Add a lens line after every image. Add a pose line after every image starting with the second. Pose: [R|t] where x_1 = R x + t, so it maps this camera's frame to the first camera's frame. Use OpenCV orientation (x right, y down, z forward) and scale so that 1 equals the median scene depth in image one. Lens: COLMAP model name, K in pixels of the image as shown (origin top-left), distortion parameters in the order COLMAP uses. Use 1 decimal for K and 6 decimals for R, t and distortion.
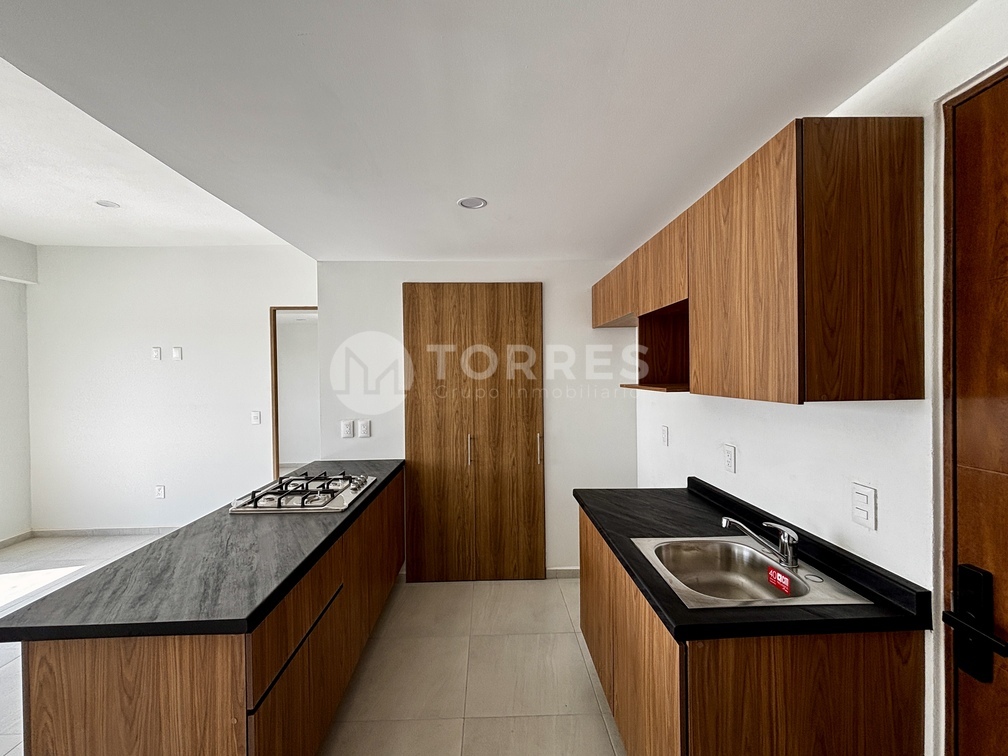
lens RADIAL K [[430.6, 0, 488.0], [0, 430.6, 379.2], [0, 0, 1]] dist [0.003167, -0.000263]
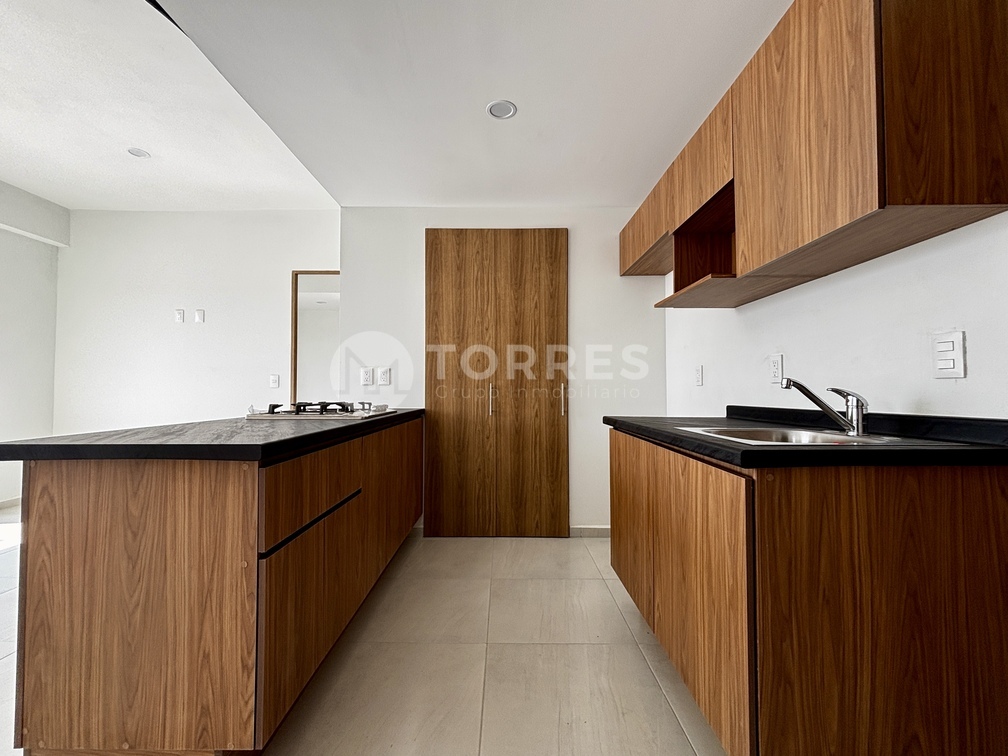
lens RADIAL K [[429.9, 0, 488.5], [0, 429.9, 377.4], [0, 0, 1]] dist [0.002672, 0.000422]
pose [[0.999380, 0.011890, -0.033154, -0.023084], [-0.013205, 0.999123, -0.039739, 0.205696], [0.032653, 0.040152, 0.998660, 0.045318]]
